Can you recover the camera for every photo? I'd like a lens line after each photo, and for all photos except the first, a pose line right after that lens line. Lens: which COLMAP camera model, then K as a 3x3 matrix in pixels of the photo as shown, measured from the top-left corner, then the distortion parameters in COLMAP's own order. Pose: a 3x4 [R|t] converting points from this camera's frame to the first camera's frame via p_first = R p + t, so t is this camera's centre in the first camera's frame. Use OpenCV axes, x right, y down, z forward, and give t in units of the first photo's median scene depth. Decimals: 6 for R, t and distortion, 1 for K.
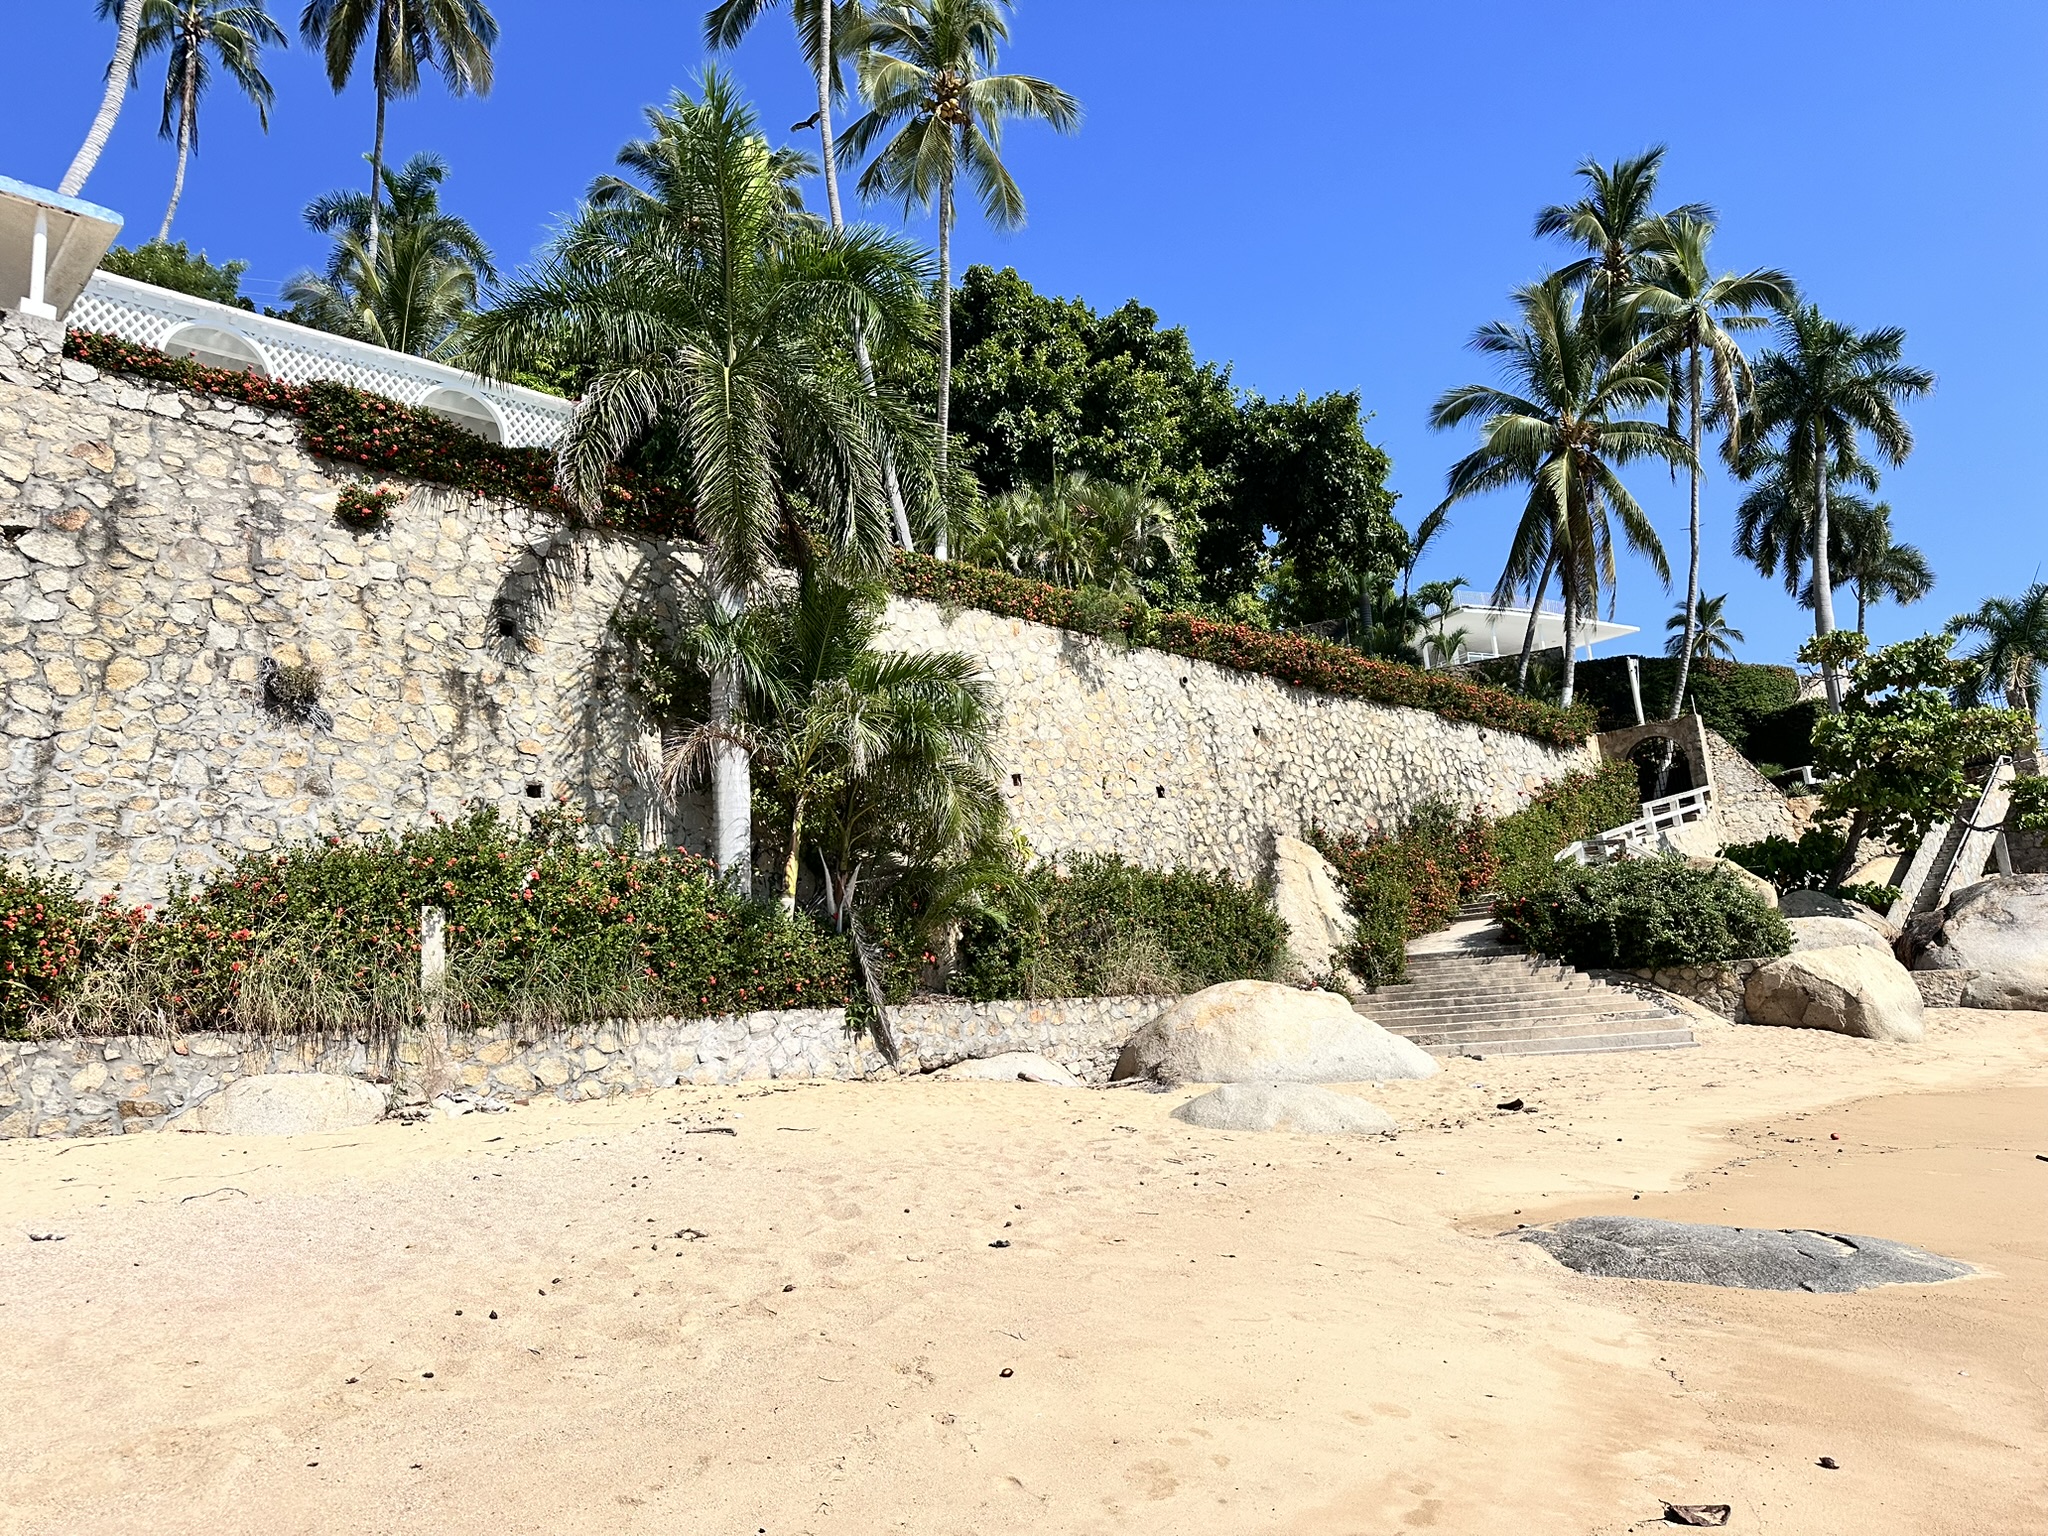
lens RADIAL K [[1418.0, 0, 1011.7], [0, 1418.0, 752.6], [0, 0, 1]] dist [0.043316, -0.068632]
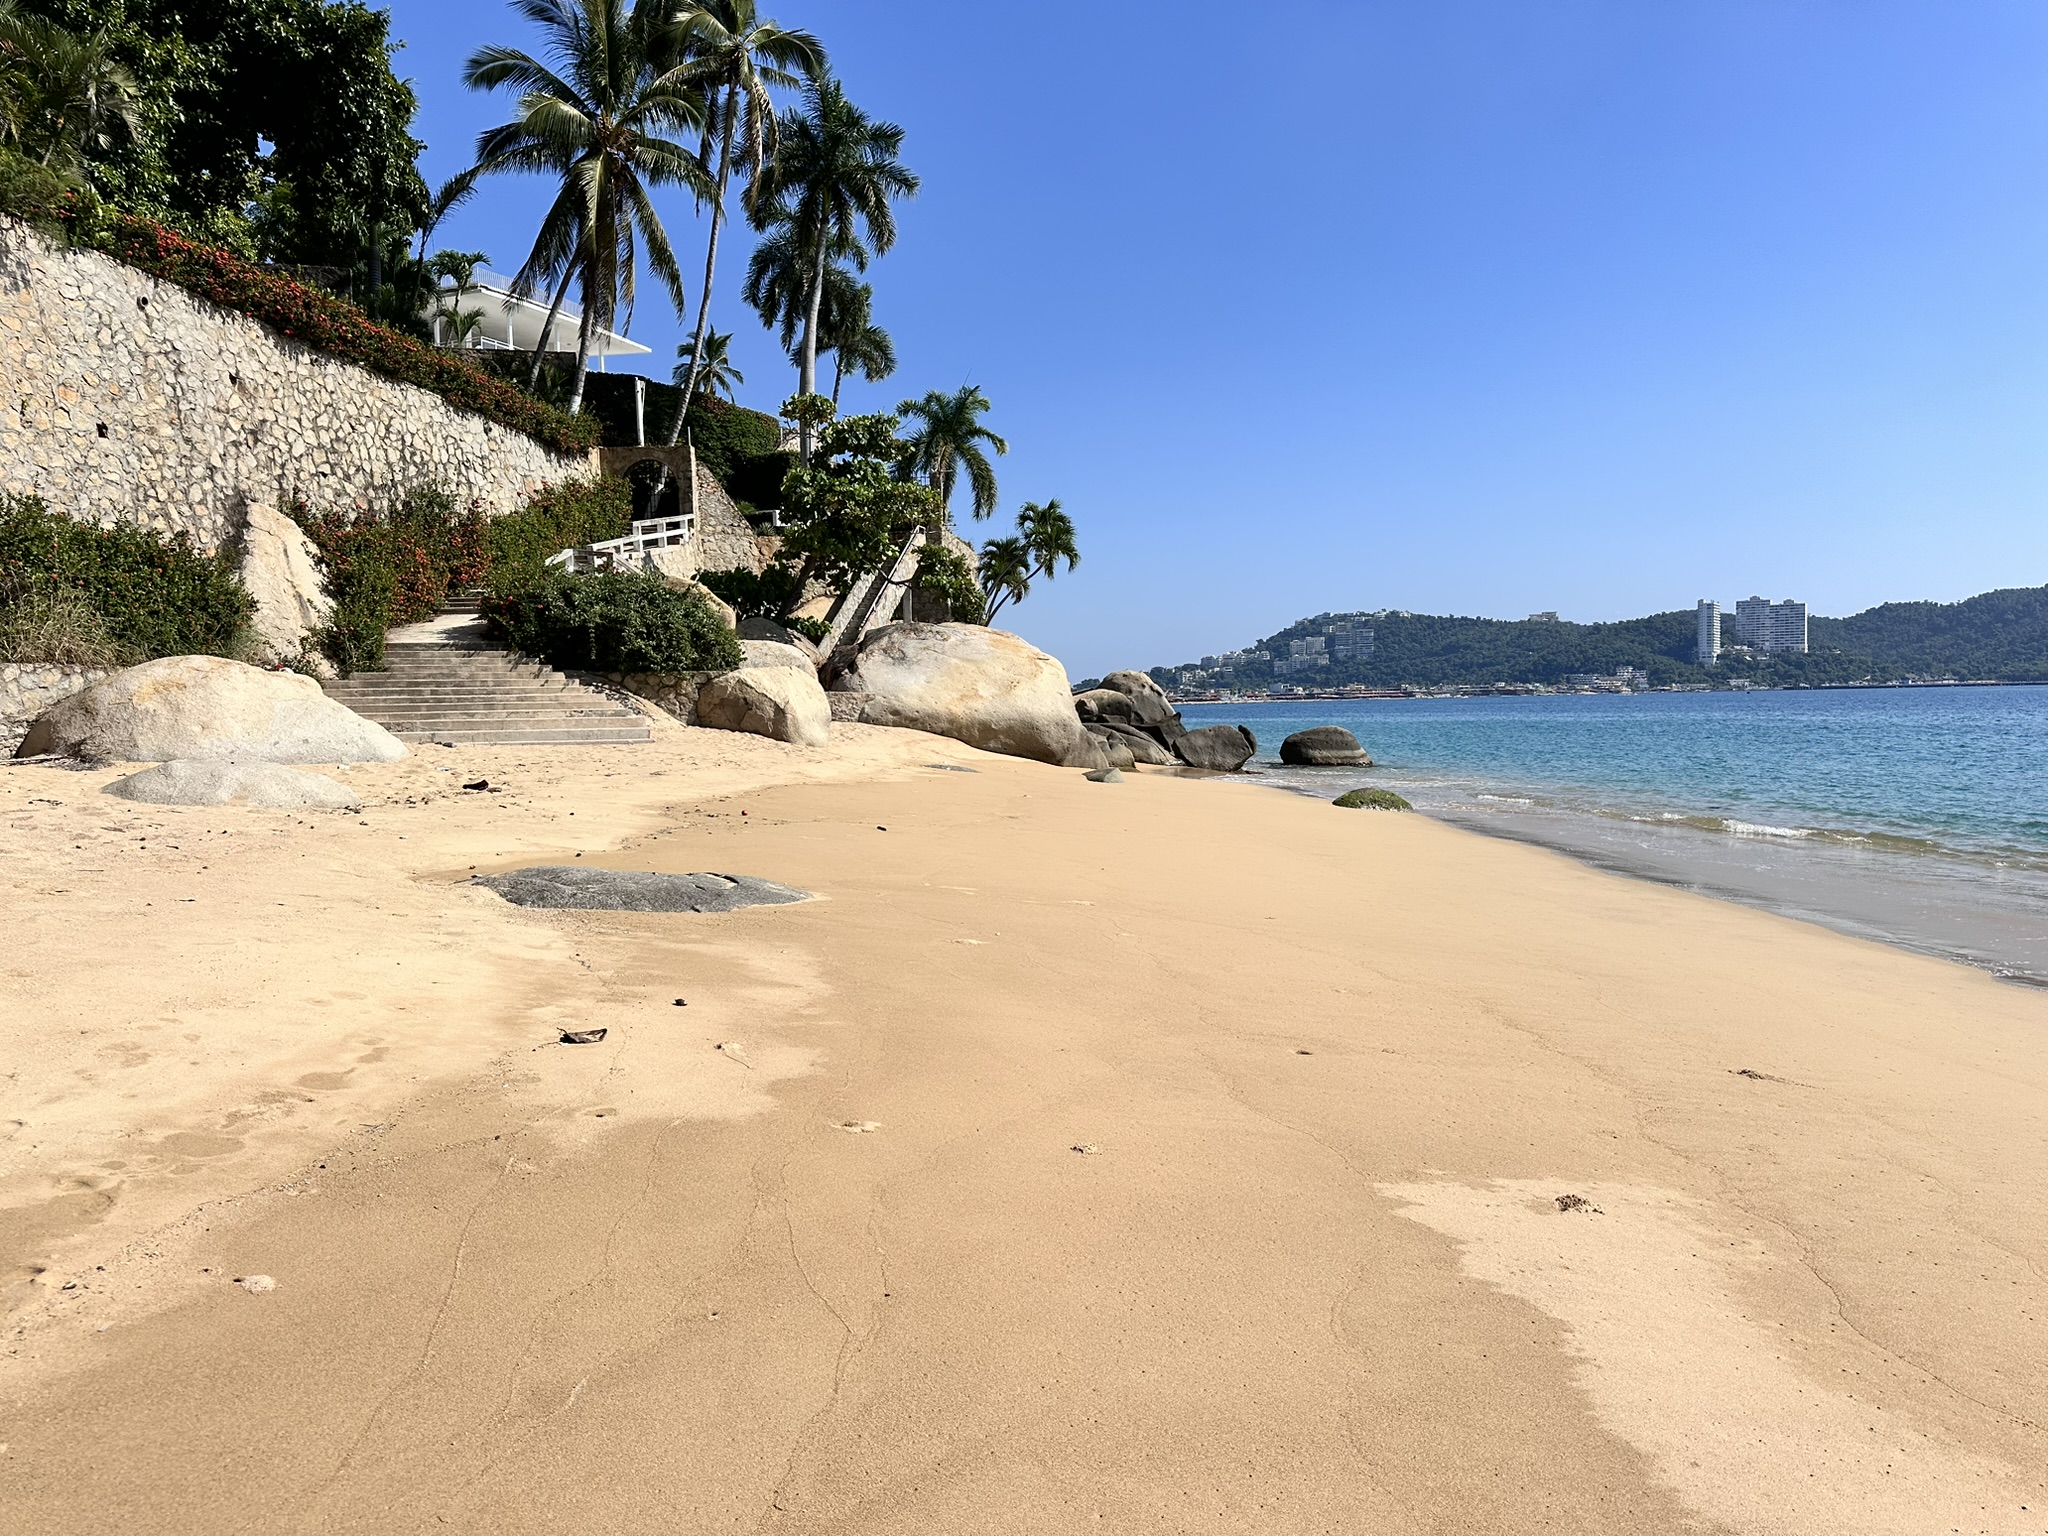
lens RADIAL K [[1418.0, 0, 1027.0], [0, 1418.0, 786.9], [0, 0, 1]] dist [0.043316, -0.068632]
pose [[0.768607, 0.020078, 0.639407, -0.010569], [-0.166639, 0.971286, 0.169811, -0.001649], [-0.617637, -0.237068, 0.749882, -0.033075]]
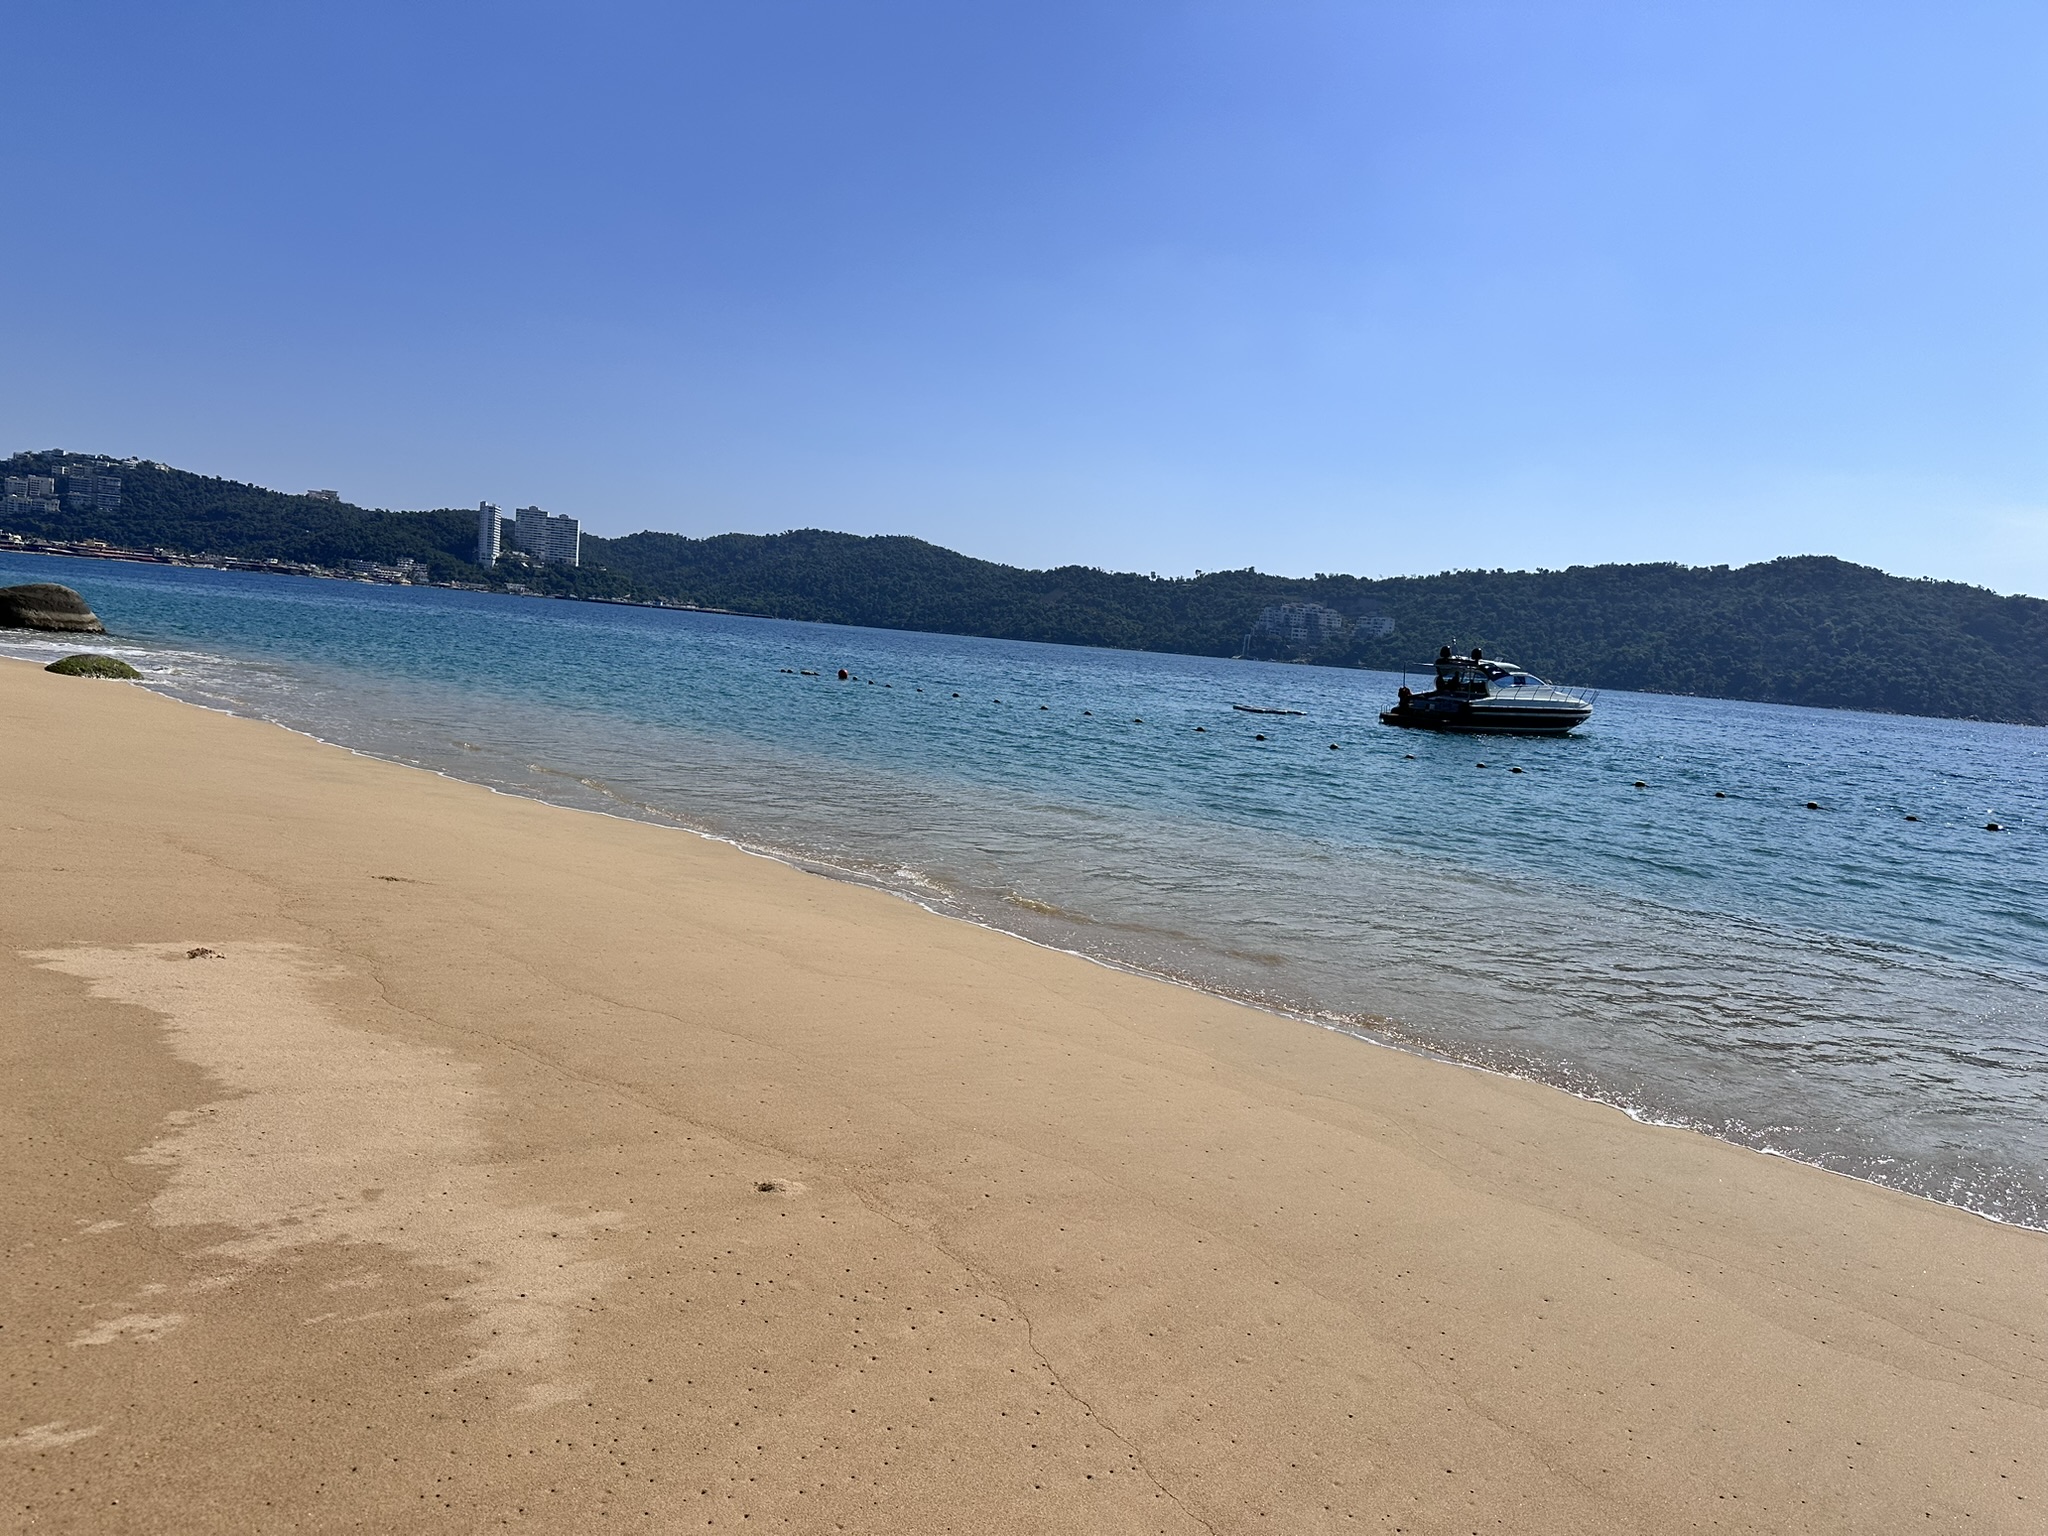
lens RADIAL K [[1418.0, 0, 1027.4], [0, 1418.0, 789.7], [0, 0, 1]] dist [0.043316, -0.068632]
pose [[0.068227, -0.025032, 0.997356, -0.058642], [-0.297457, 0.953707, 0.044285, -0.006881], [-0.952294, -0.299692, 0.057623, -0.081696]]
